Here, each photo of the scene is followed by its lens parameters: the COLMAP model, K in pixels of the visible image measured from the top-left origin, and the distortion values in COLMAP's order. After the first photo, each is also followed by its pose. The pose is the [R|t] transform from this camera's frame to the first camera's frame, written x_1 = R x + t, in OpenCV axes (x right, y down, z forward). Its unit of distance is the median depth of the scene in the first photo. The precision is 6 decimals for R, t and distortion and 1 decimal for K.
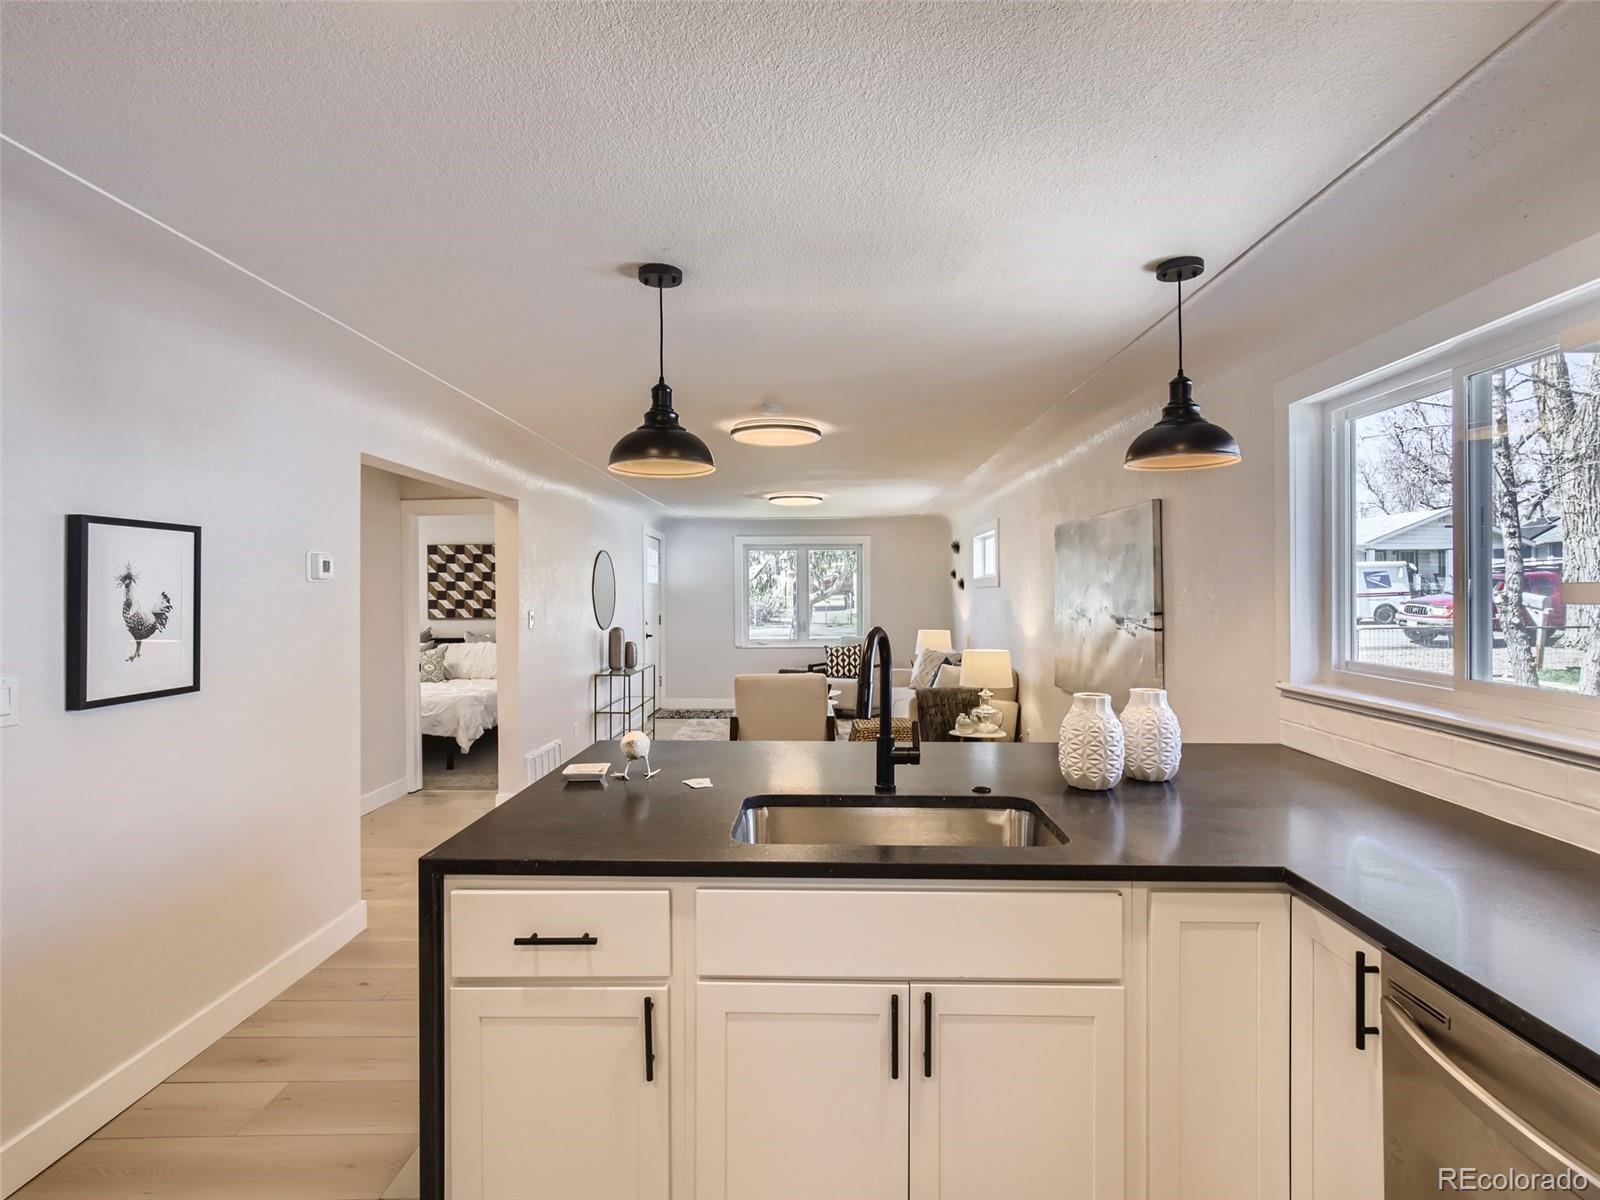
lens RADIAL K [[826.0, 0, 805.1], [0, 826.0, 583.7], [0, 0, 1]] dist [-0.000227, -0.000139]
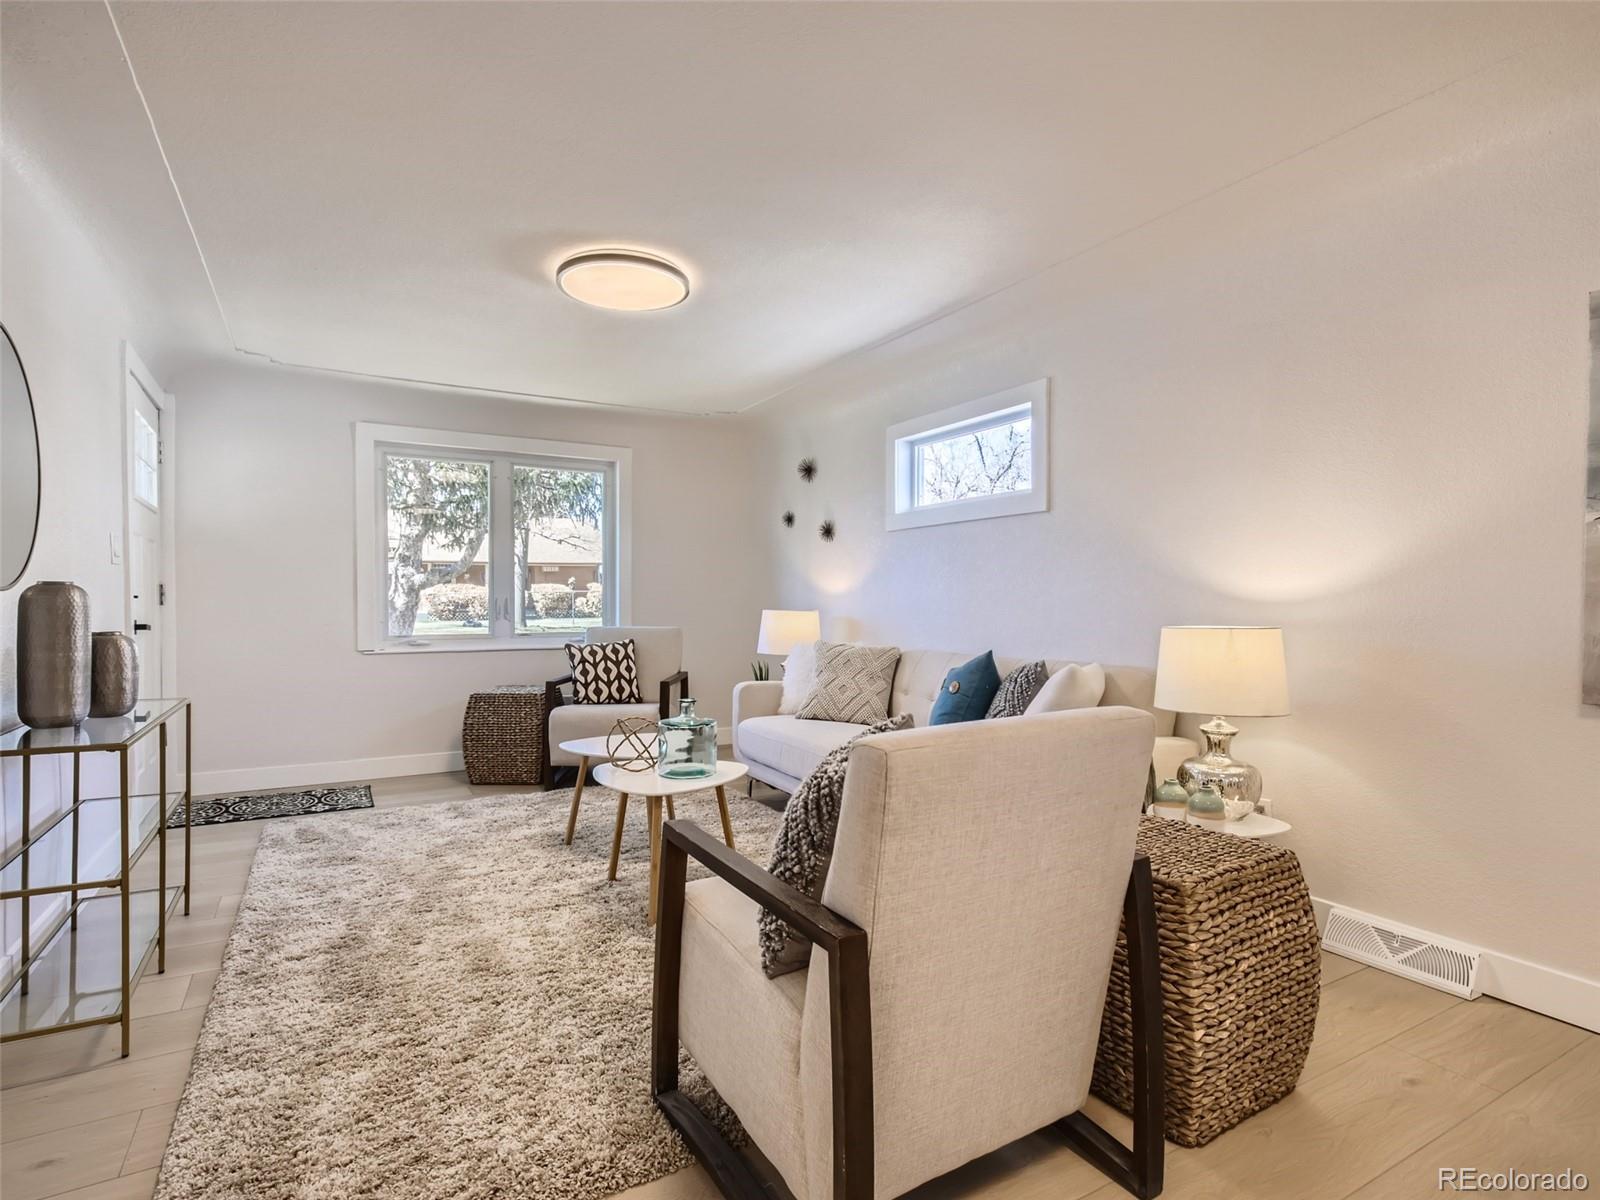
lens RADIAL K [[831.6, 0, 809.9], [0, 831.6, 597.2], [0, 0, 1]] dist [0.002158, 0.000314]
pose [[0.853641, 0.007959, 0.520801, -0.120657], [-0.010929, 0.999937, 0.002633, 0.043307], [-0.520747, -0.007939, 0.853674, 0.481406]]
